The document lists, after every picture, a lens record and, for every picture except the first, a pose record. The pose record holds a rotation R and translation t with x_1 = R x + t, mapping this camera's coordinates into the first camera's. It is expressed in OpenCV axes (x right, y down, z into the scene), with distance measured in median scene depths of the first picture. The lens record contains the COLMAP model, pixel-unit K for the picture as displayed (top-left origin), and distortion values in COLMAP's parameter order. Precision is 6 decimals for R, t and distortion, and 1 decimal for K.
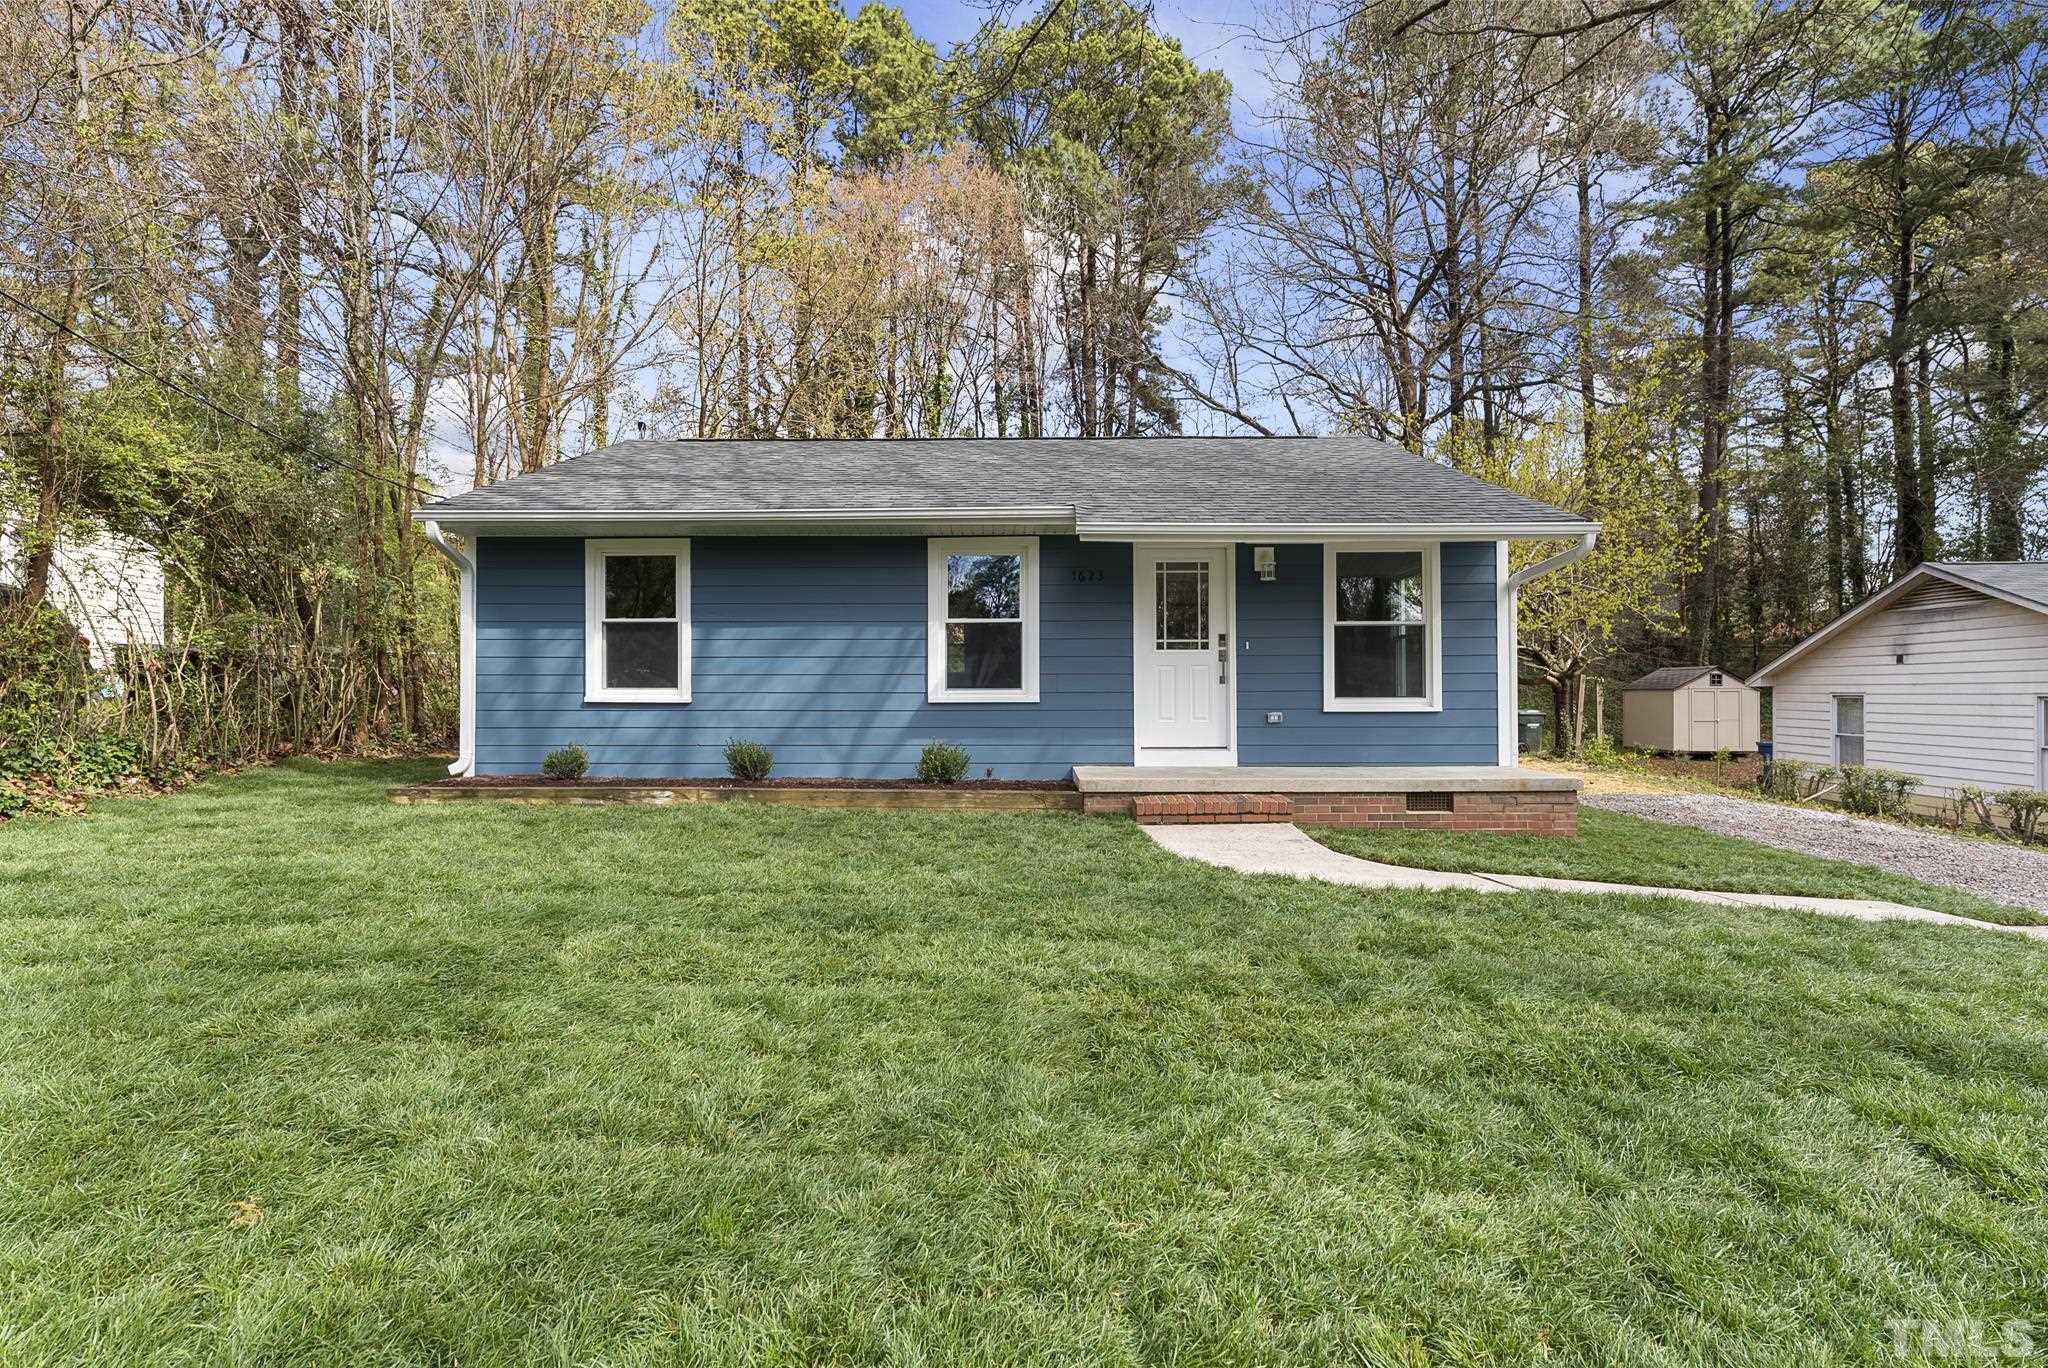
lens RADIAL K [[918.6, 0, 1024.0], [0, 918.6, 684.0], [0, 0, 1]] dist [-0.002907, -0.000531]
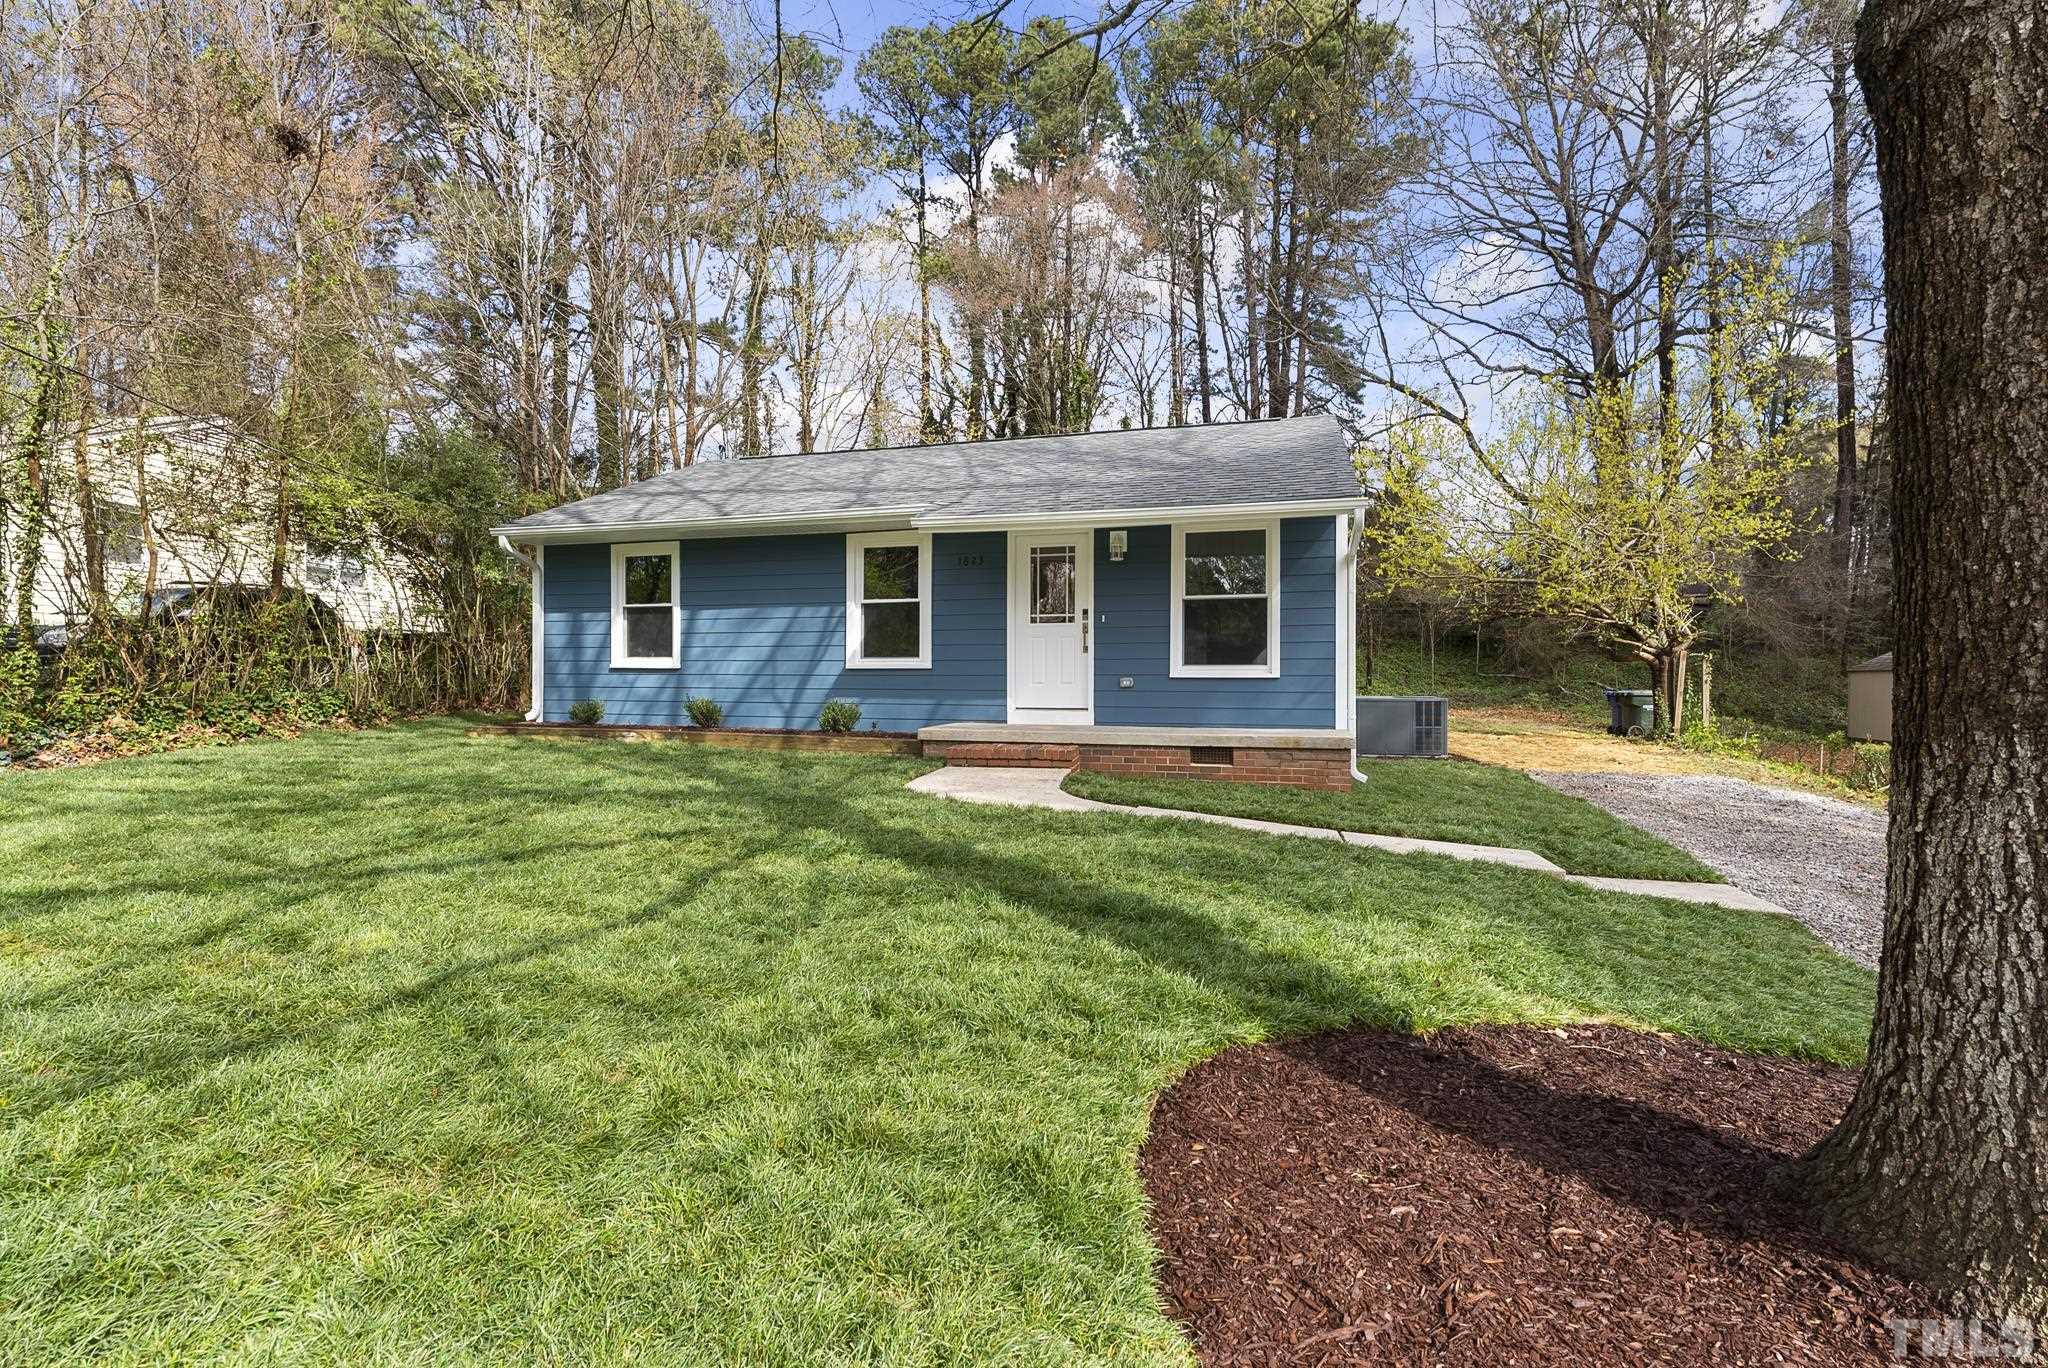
lens RADIAL K [[918.6, 0, 1024.0], [0, 918.6, 684.0], [0, 0, 1]] dist [-0.002907, -0.000531]
pose [[0.963561, 0.006657, -0.267406, 0.448382], [-0.002367, 0.999863, 0.016361, 0.020136], [0.267478, -0.015132, 0.963445, -0.115732]]
